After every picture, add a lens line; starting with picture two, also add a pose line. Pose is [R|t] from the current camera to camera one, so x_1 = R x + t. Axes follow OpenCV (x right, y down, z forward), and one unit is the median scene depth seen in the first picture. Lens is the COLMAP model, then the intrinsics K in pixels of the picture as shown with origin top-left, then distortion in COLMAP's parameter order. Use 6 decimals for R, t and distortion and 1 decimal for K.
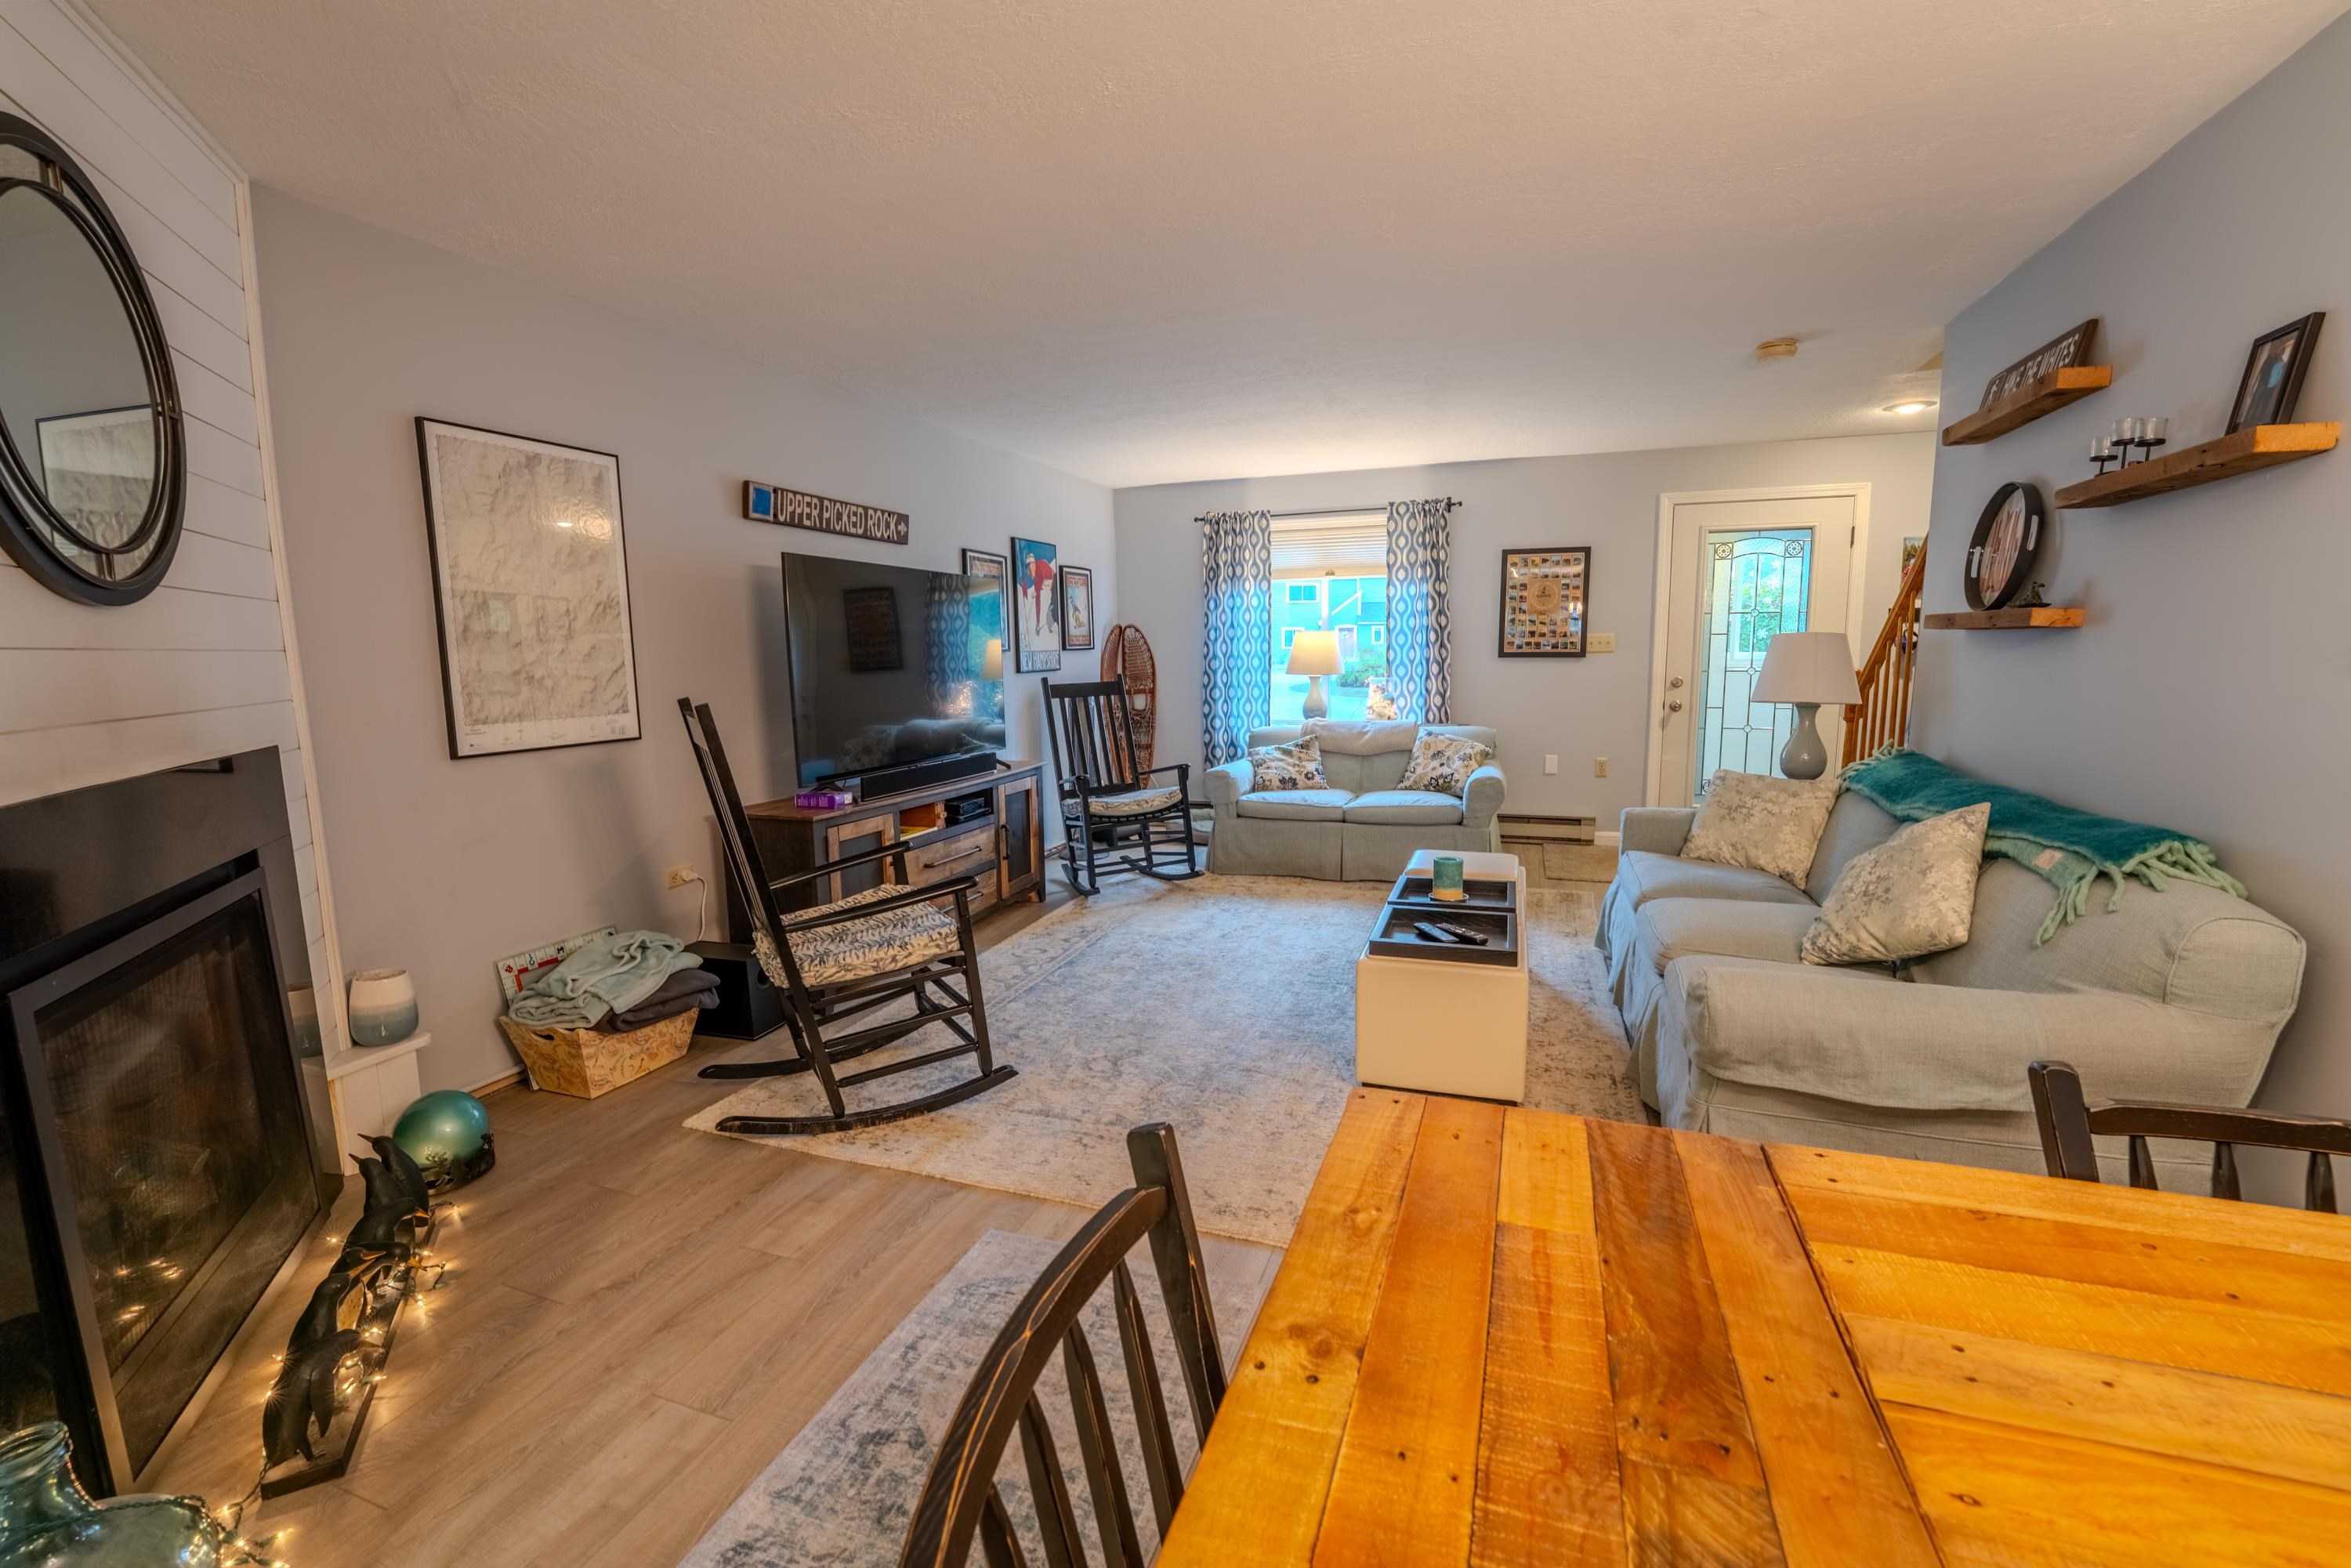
lens RADIAL K [[972.7, 0, 1171.2], [0, 972.7, 782.1], [0, 0, 1]] dist [-0.025691, 0.000995]
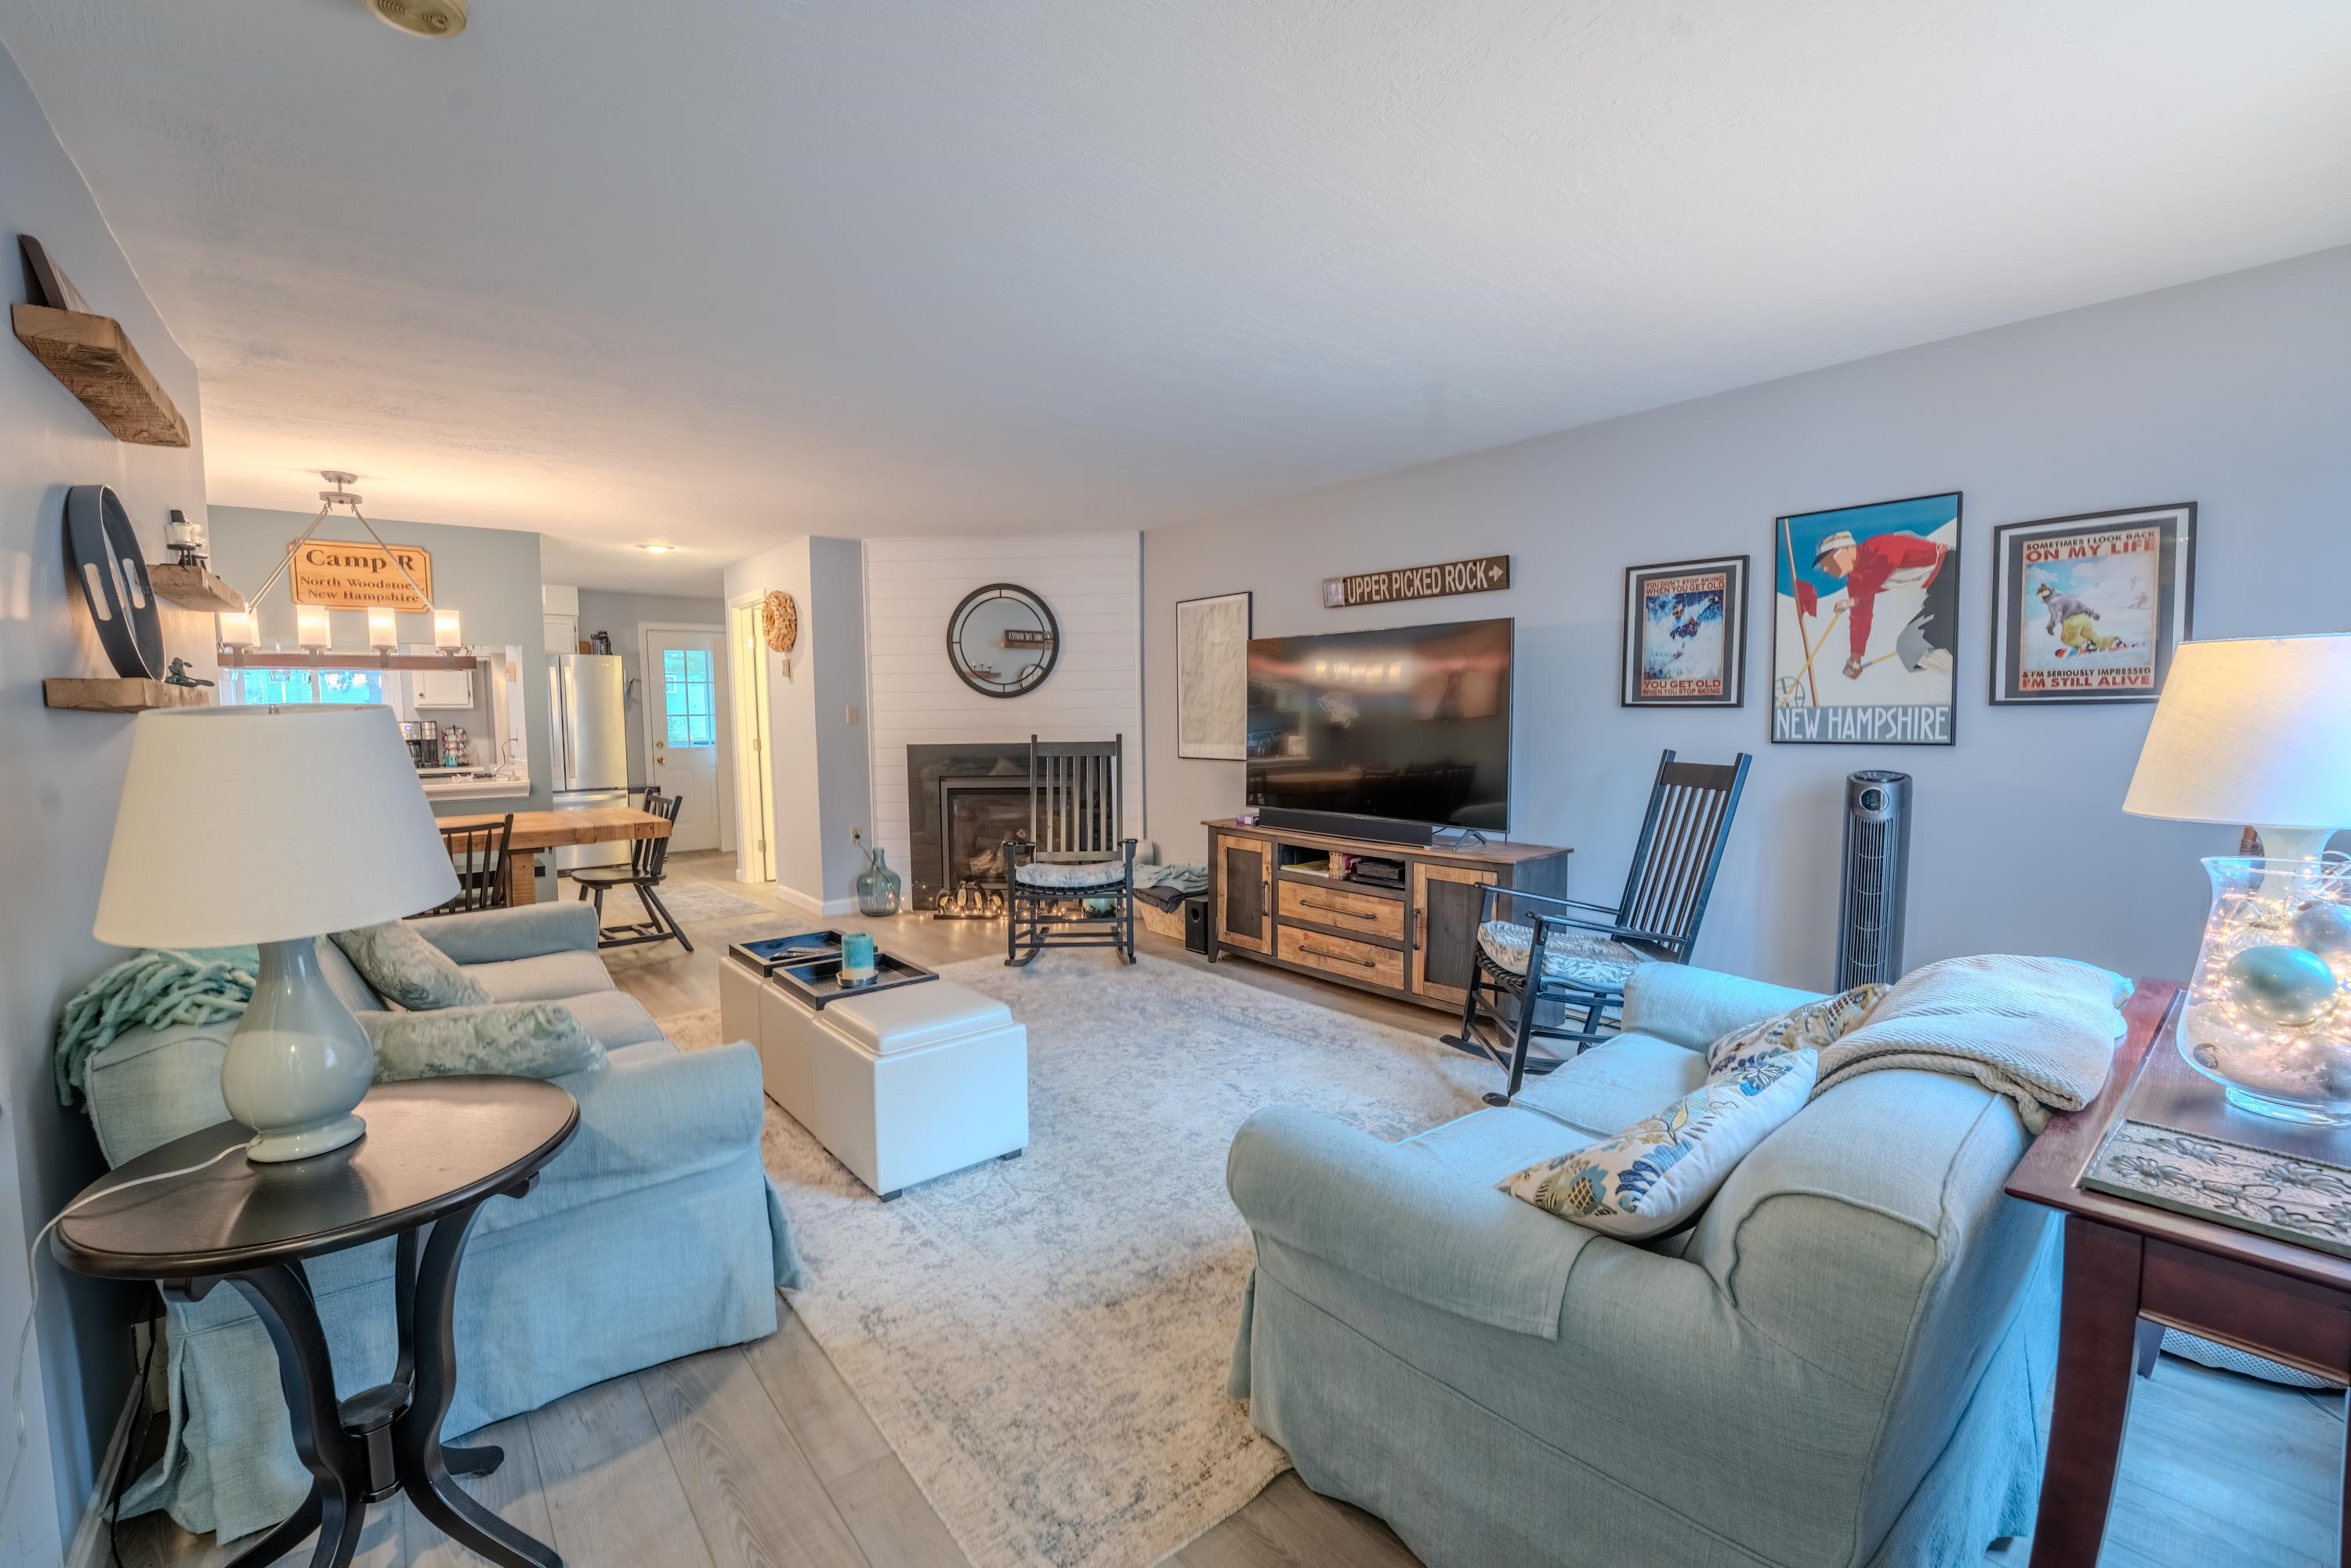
lens RADIAL K [[972.7, 0, 1171.2], [0, 972.7, 782.1], [0, 0, 1]] dist [-0.025691, 0.000995]
pose [[-0.505090, 0.081882, -0.859173, 0.624927], [-0.099339, 0.983358, 0.152116, -0.165703], [0.857330, 0.162182, -0.488551, 1.135423]]
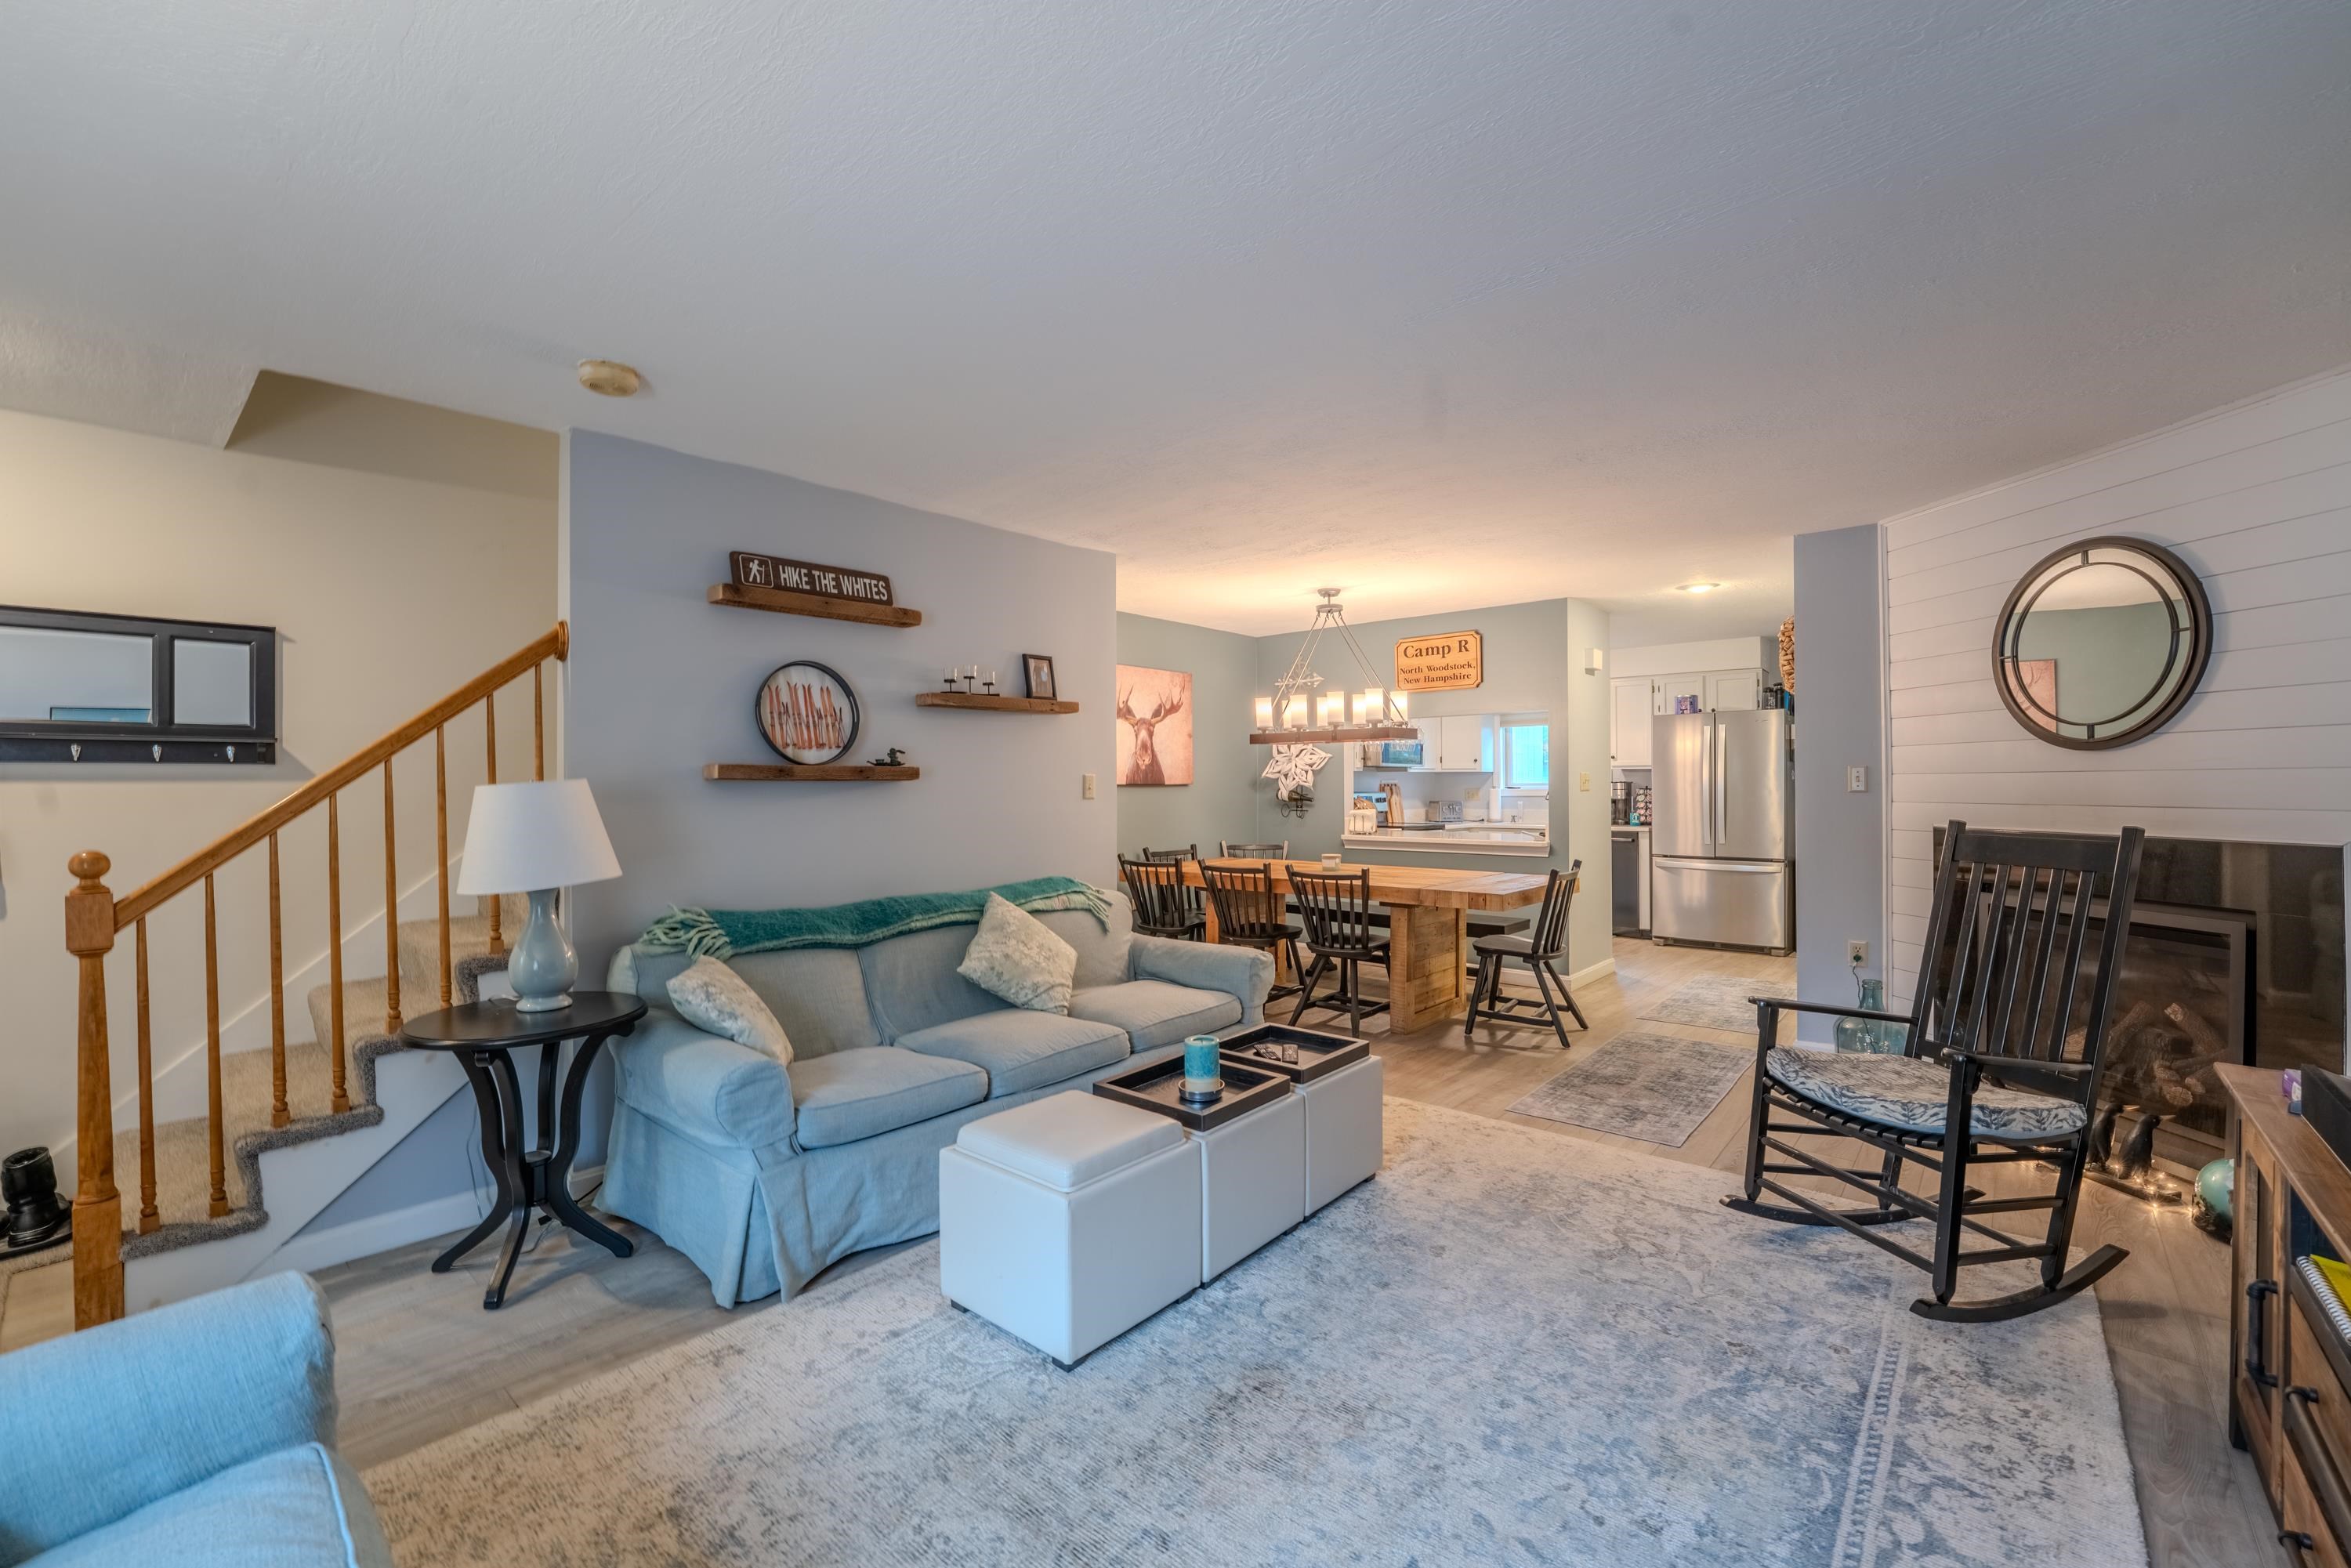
lens RADIAL K [[975.7, 0, 1175.5], [0, 975.7, 784.0], [0, 0, 1]] dist [-0.021369, 0.000279]
pose [[-0.932209, 0.021273, 0.361296, -0.002064], [0.069258, 0.990308, 0.120388, -0.159503], [-0.355233, 0.137250, -0.924647, 1.159568]]
